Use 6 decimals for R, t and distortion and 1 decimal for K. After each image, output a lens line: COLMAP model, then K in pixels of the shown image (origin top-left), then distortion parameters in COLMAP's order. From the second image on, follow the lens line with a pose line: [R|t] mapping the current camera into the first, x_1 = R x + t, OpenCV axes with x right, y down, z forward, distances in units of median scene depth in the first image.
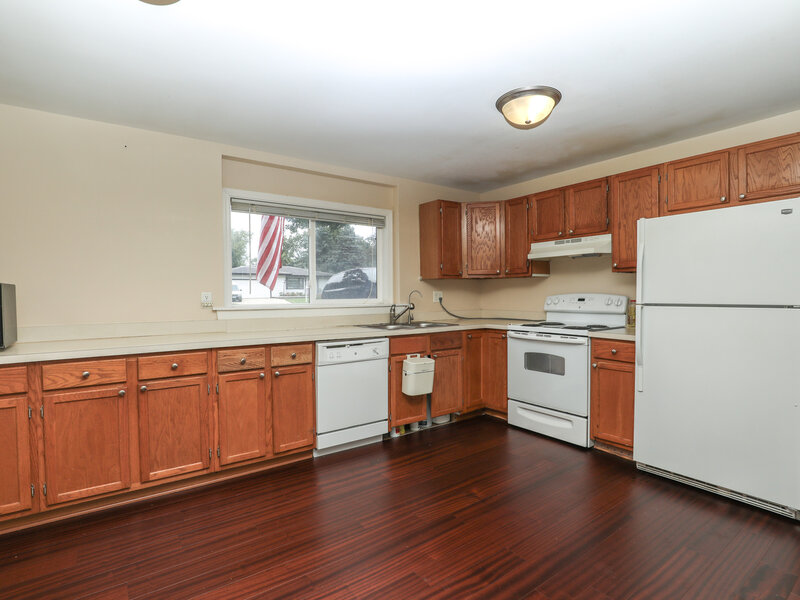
lens RADIAL K [[414.2, 0, 400.0], [0, 414.2, 300.0], [0, 0, 1]] dist [-0.028732, 0.001665]
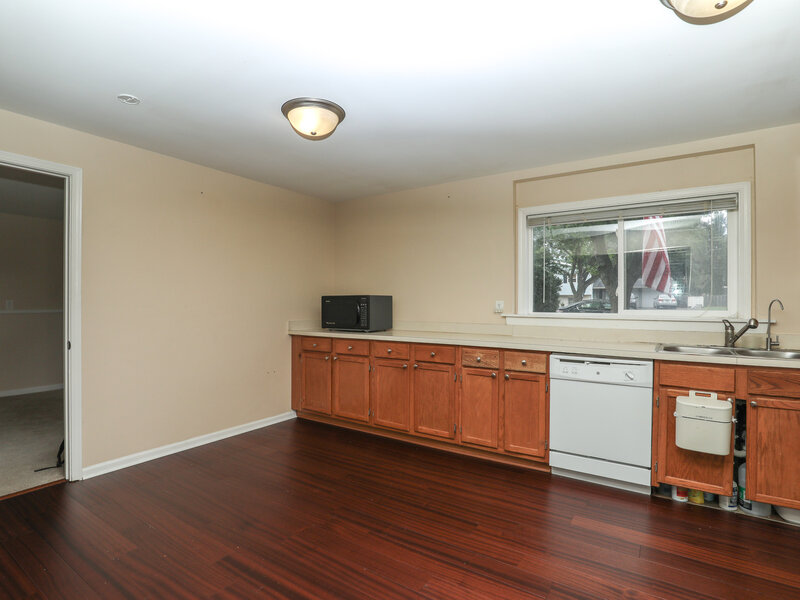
lens RADIAL K [[414.2, 0, 400.0], [0, 414.2, 300.0], [0, 0, 1]] dist [-0.028732, 0.001665]
pose [[0.346011, 0.002317, -0.938227, 0.513142], [-0.020937, 0.999767, -0.005253, -0.008206], [0.937997, 0.021462, 0.345979, 0.299291]]
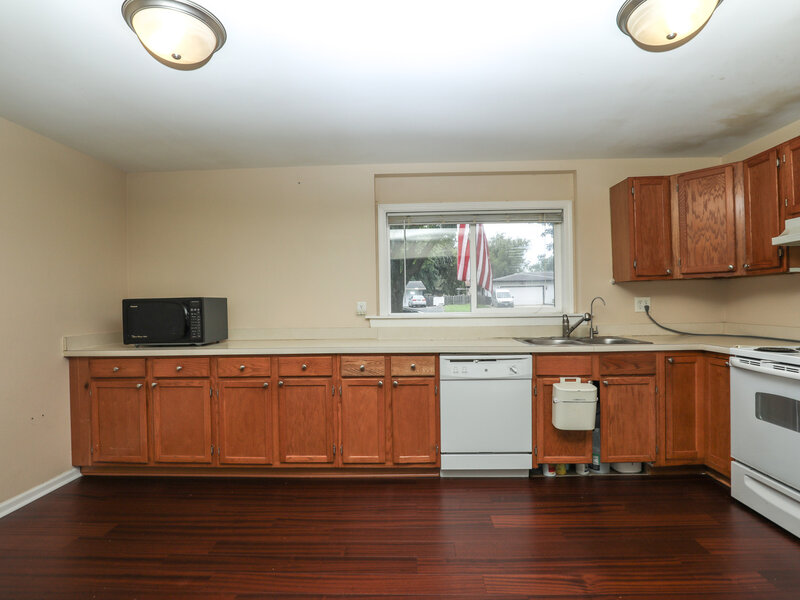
lens RADIAL K [[414.2, 0, 400.0], [0, 414.2, 300.0], [0, 0, 1]] dist [-0.028732, 0.001665]
pose [[0.789423, -0.010120, -0.613767, 0.271376], [0.000719, 0.999879, -0.015562, -0.006271], [0.613850, 0.011844, 0.789334, 0.178903]]
